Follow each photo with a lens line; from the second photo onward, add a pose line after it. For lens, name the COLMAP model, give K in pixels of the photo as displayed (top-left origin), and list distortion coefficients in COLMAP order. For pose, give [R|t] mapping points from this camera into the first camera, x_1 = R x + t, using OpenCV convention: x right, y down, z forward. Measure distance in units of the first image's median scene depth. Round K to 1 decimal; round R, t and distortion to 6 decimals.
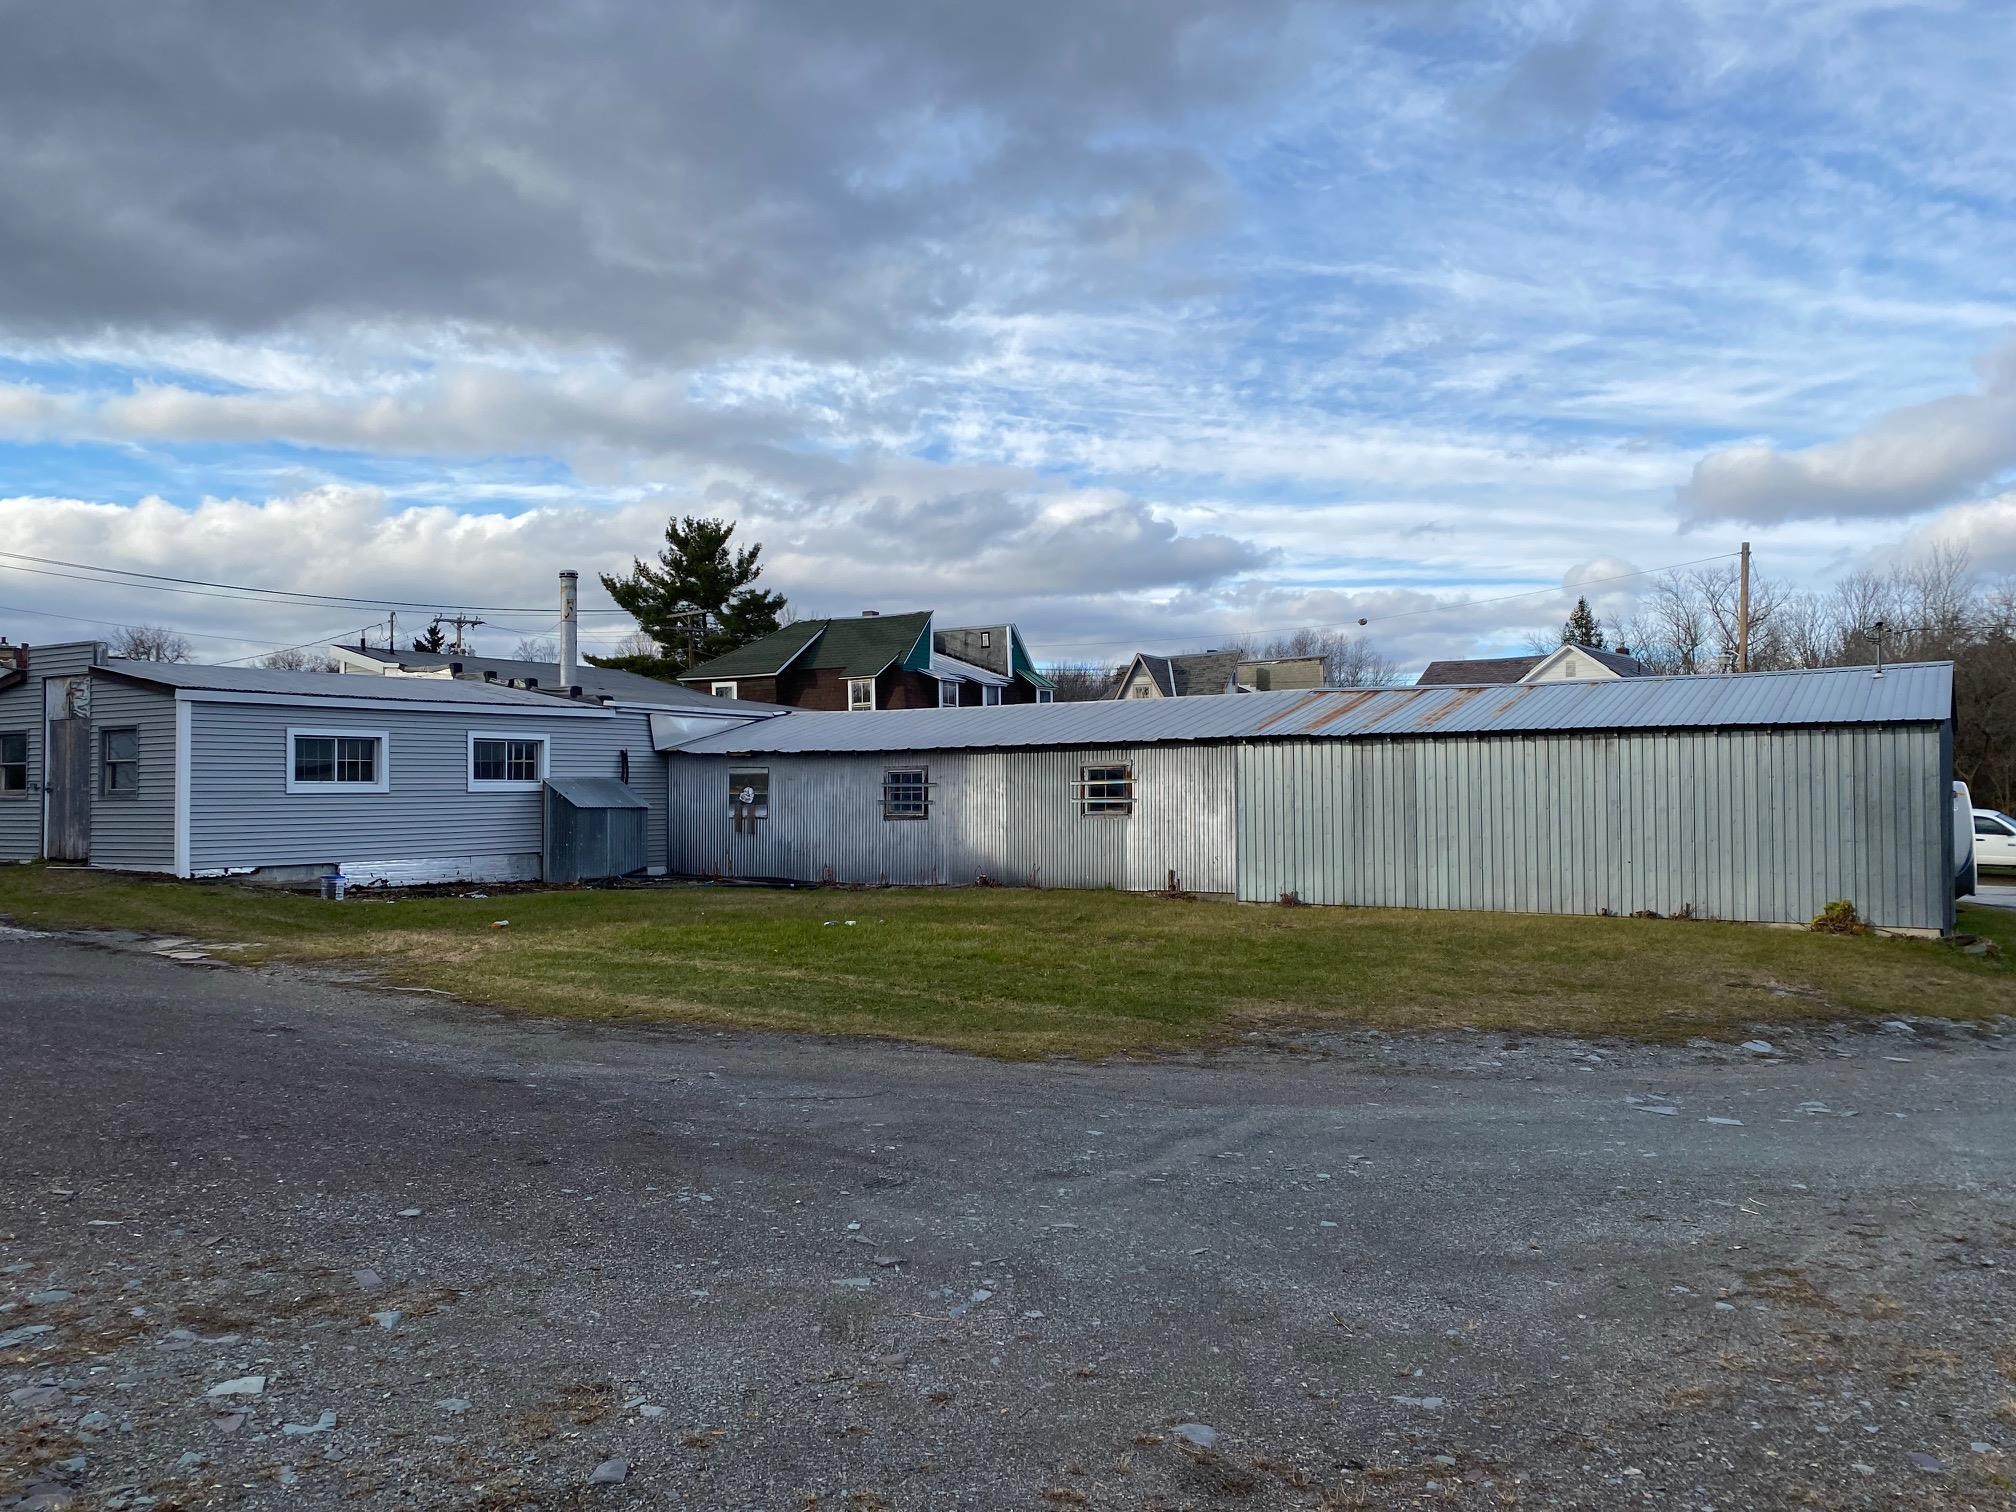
lens RADIAL K [[1510.1, 0, 1008.0], [0, 1510.1, 756.0], [0, 0, 1]] dist [0.001213, 0.000632]
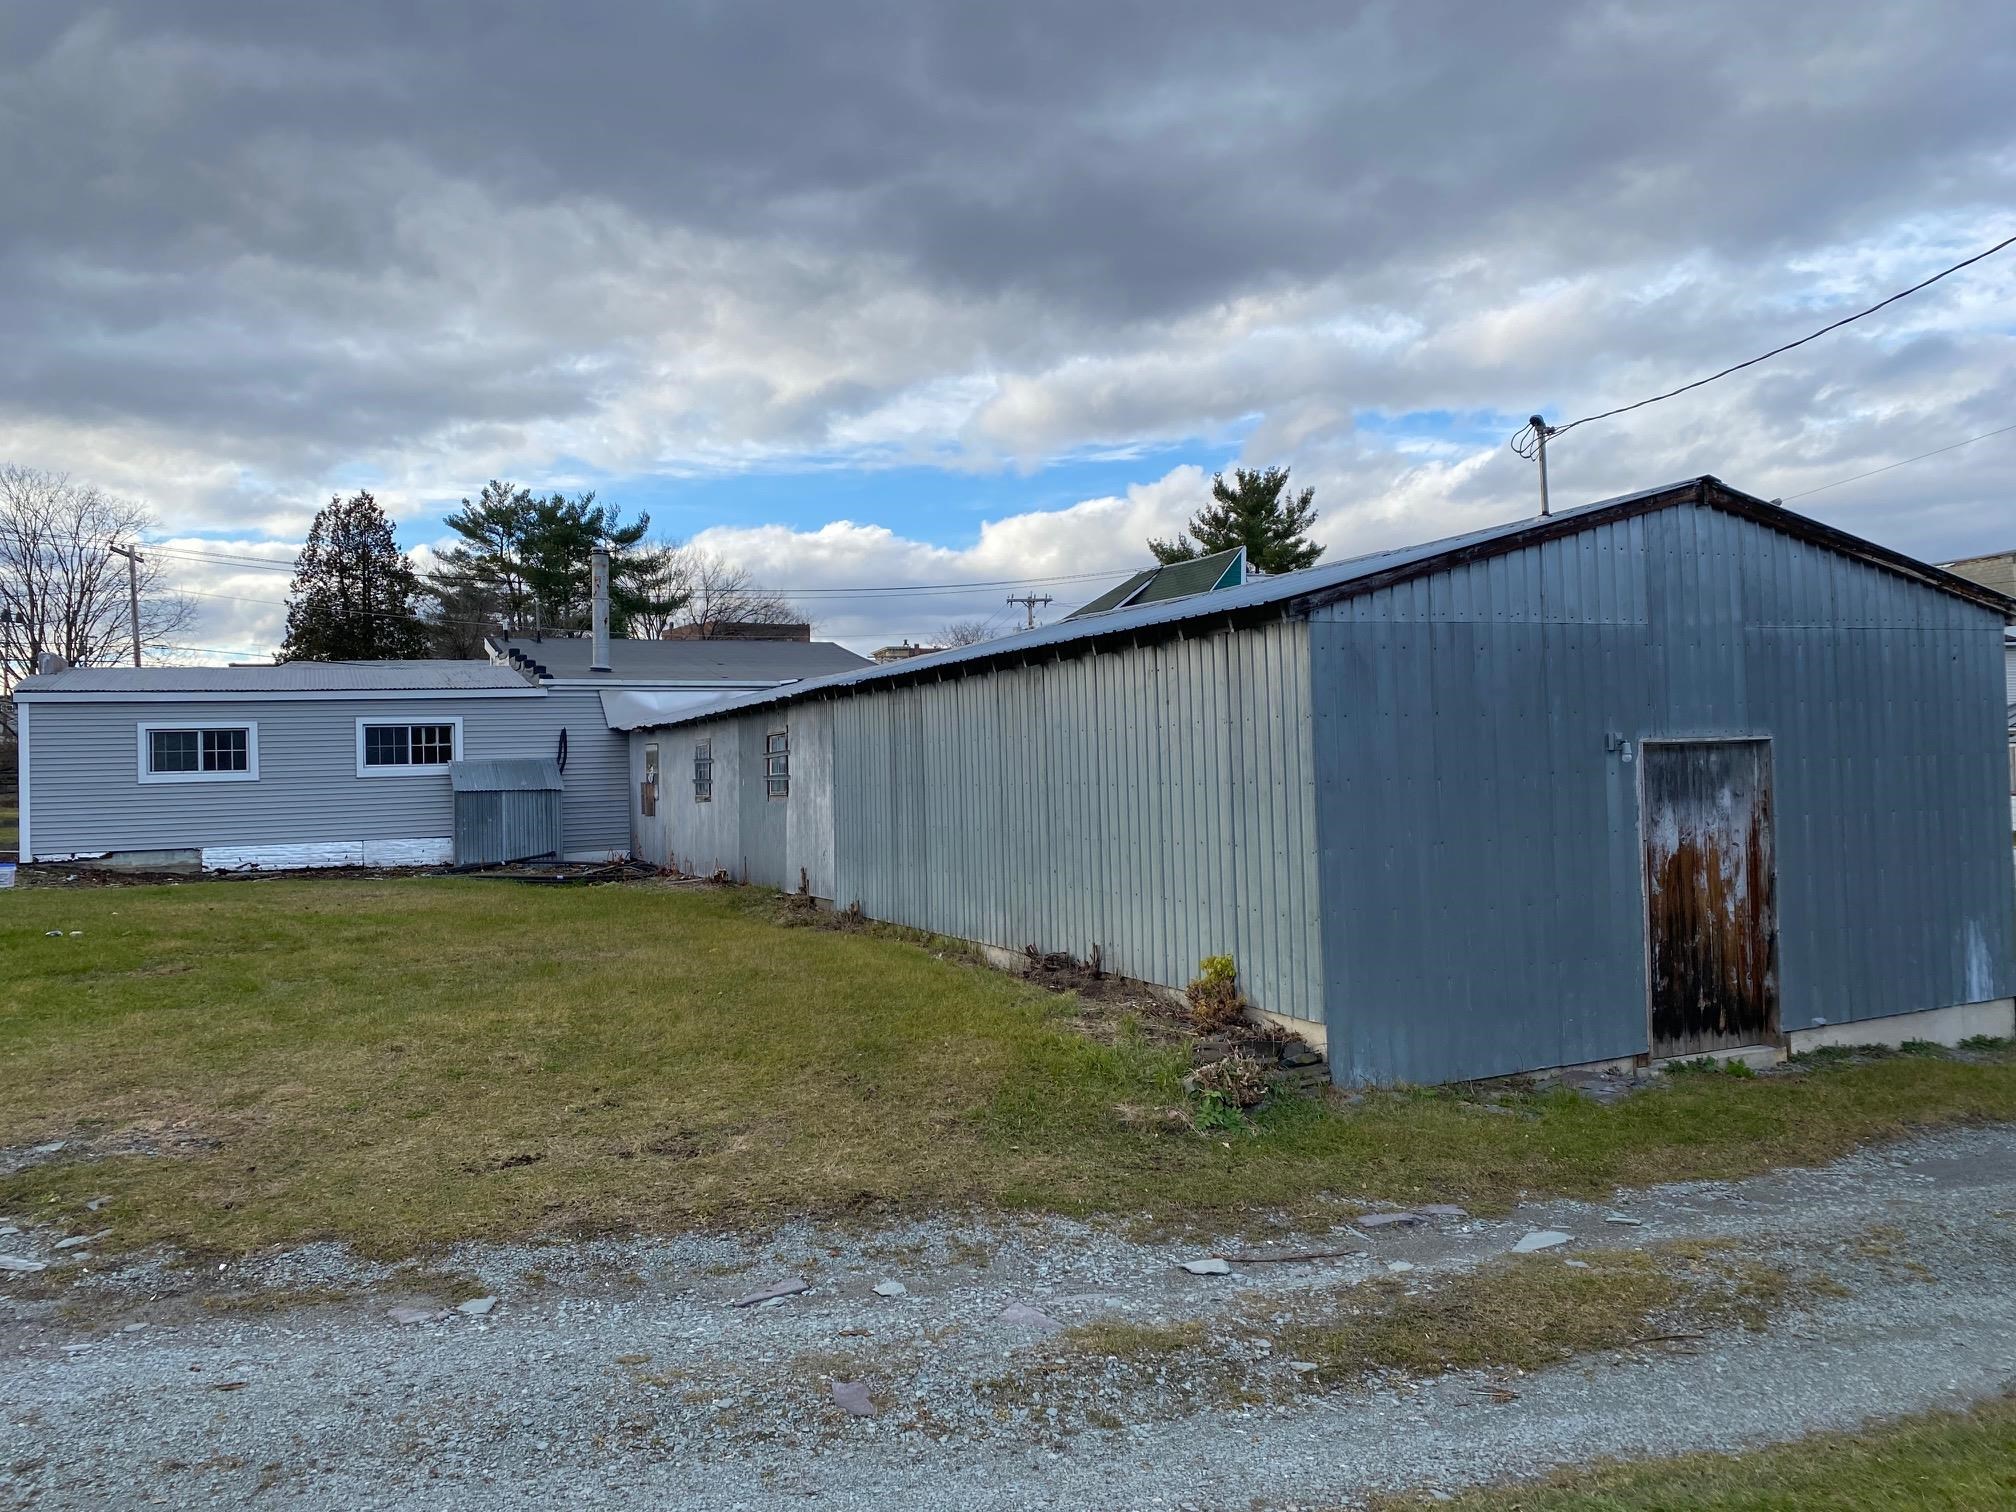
lens RADIAL K [[1510.1, 0, 1008.0], [0, 1510.1, 756.0], [0, 0, 1]] dist [0.001213, 0.000632]
pose [[0.845151, -0.023558, -0.534009, 0.578845], [0.036034, 0.999267, 0.012946, 0.012402], [0.533312, -0.030184, 0.845380, 0.390729]]
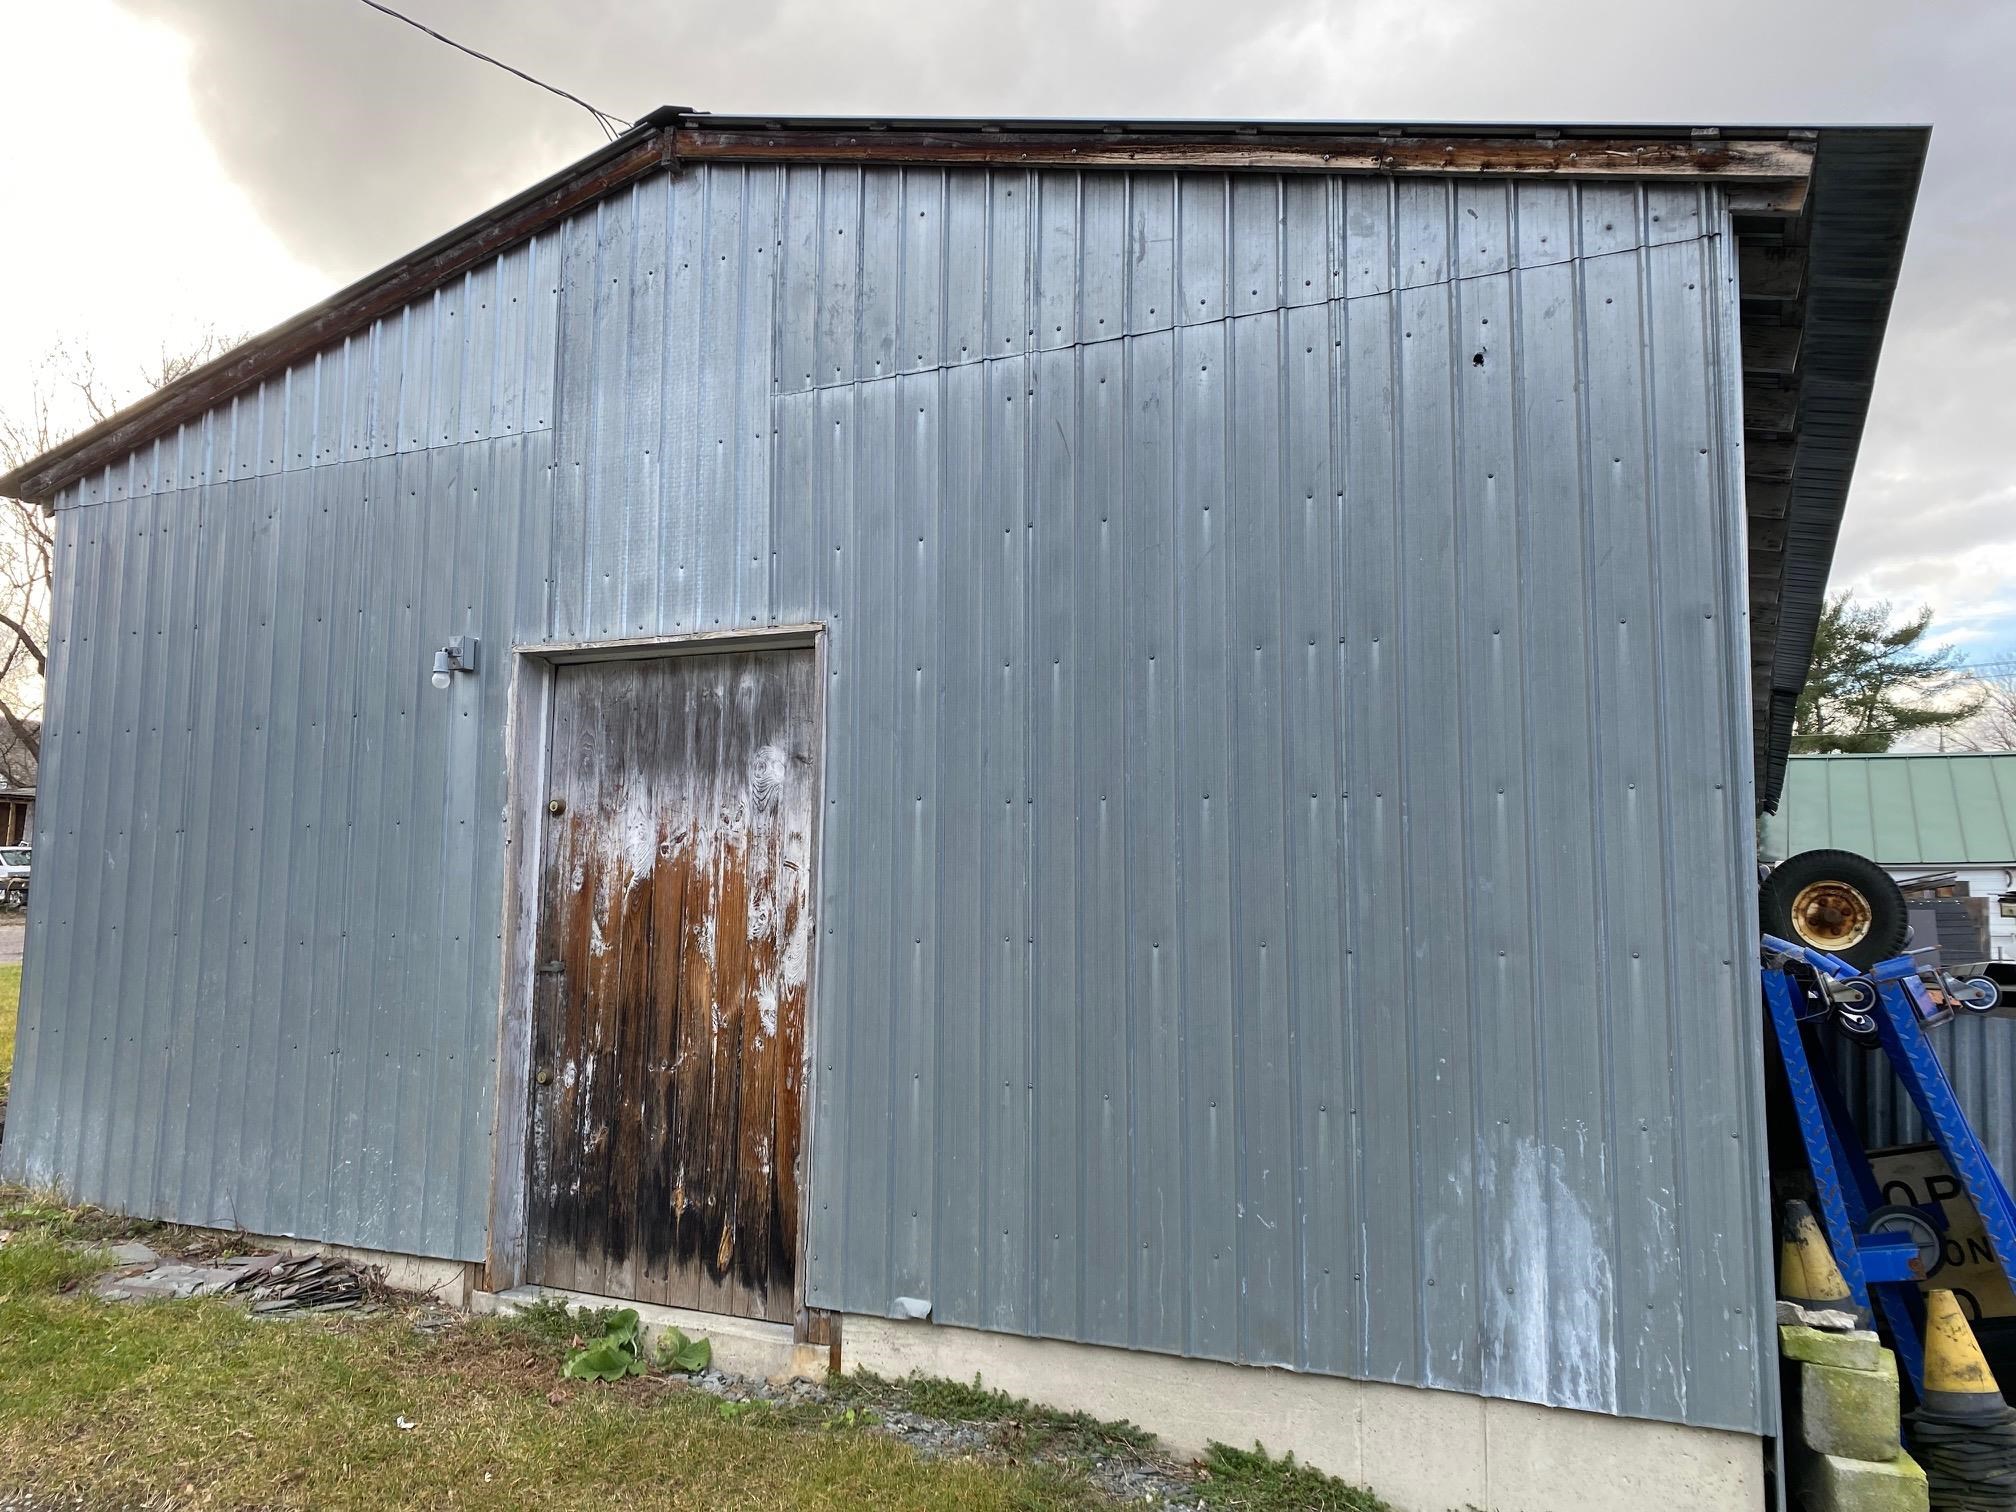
lens RADIAL K [[1482.3, 0, 1011.0], [0, 1482.3, 771.8], [0, 0, 1]] dist [0.030805, -0.002815]
pose [[0.139031, -0.088014, -0.986369, 0.614958], [0.005871, 0.996098, -0.088055, 0.023428], [0.990271, 0.006451, 0.139005, 0.512063]]
